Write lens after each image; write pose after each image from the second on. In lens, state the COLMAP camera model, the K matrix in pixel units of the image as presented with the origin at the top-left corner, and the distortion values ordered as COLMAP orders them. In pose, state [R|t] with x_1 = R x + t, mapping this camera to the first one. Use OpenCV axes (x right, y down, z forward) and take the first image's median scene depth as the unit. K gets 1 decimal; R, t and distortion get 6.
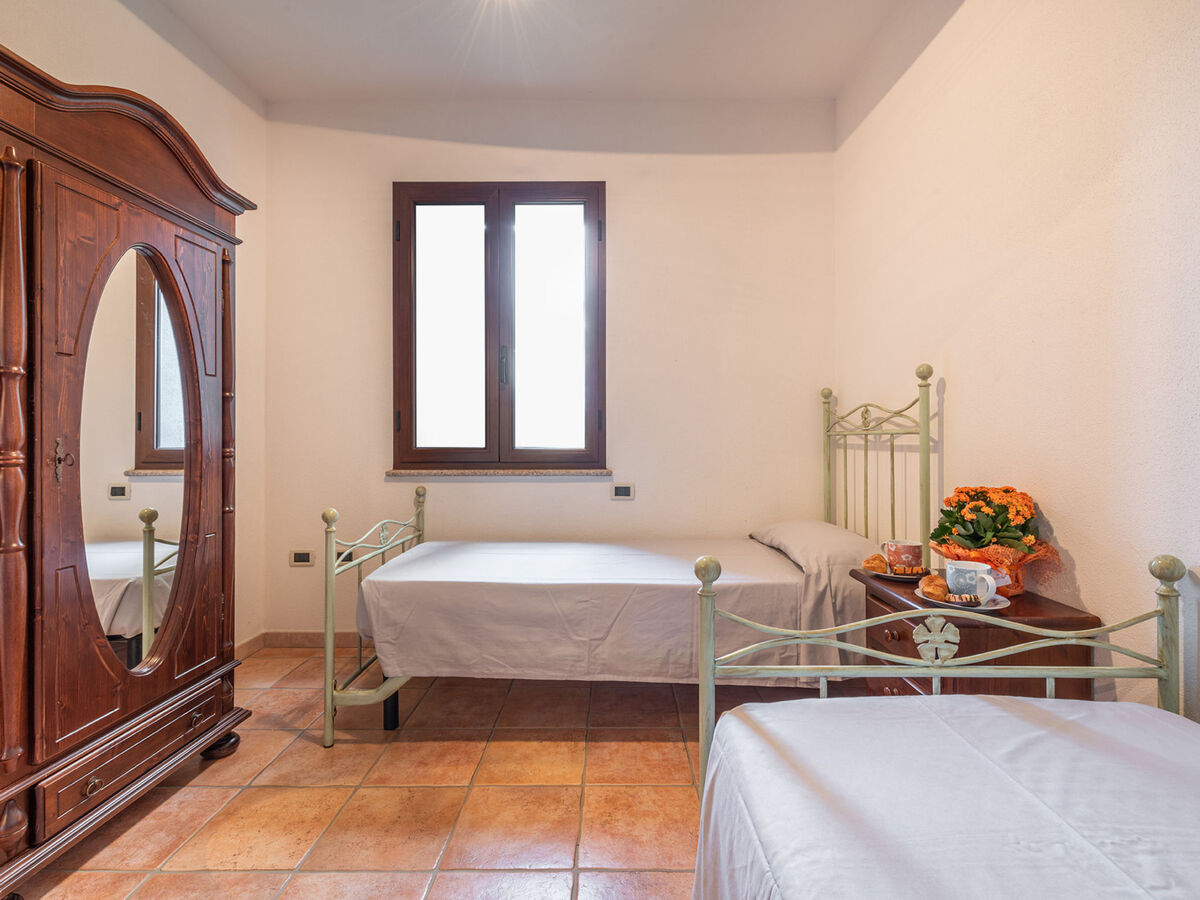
lens RADIAL K [[563.7, 0, 600.0], [0, 563.7, 450.0], [0, 0, 1]] dist [0.001209, -0.000114]
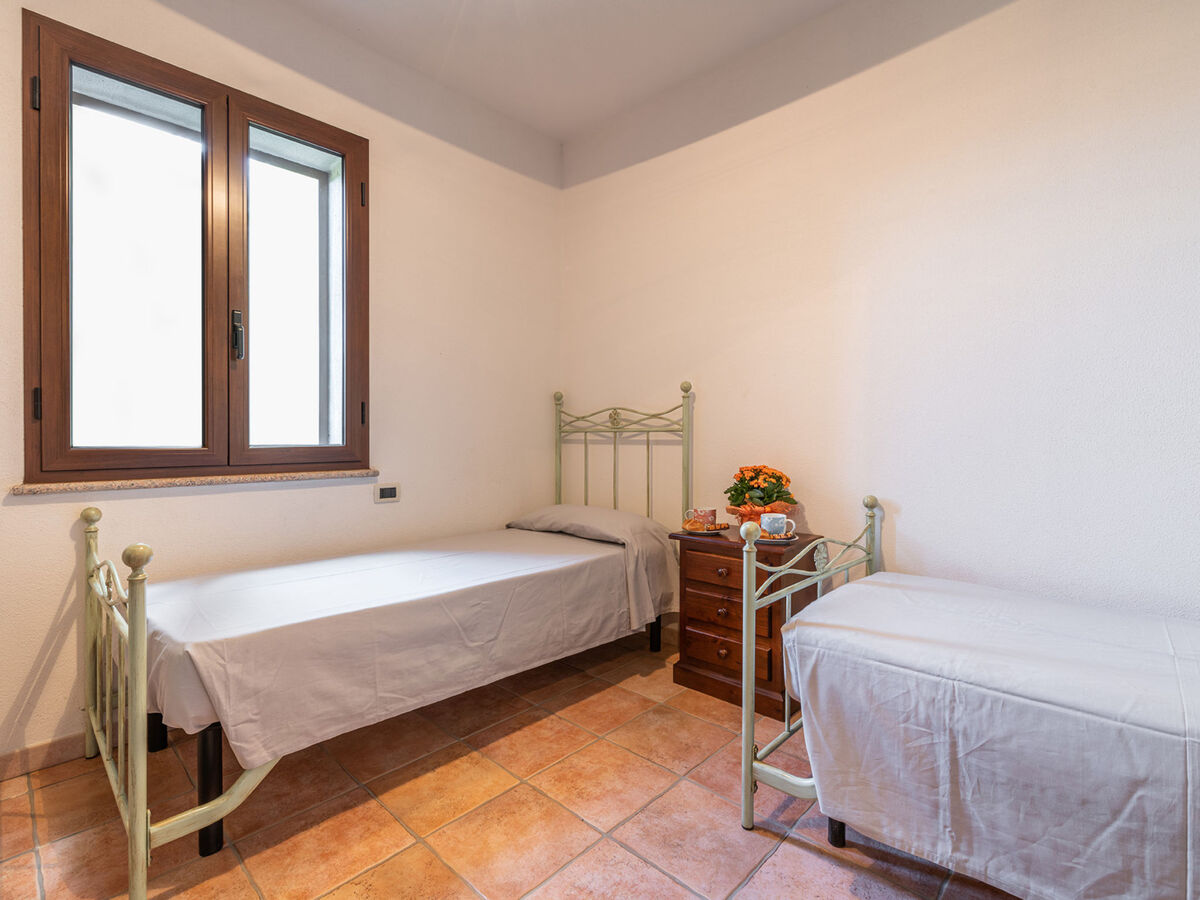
lens RADIAL K [[569.1, 0, 600.0], [0, 569.1, 450.0], [0, 0, 1]] dist [-0.003384, -0.000695]
pose [[0.683383, -0.017121, 0.729859, -0.574321], [0.012062, 0.999853, 0.012160, -0.003305], [-0.729961, 0.000493, 0.683489, 0.182986]]
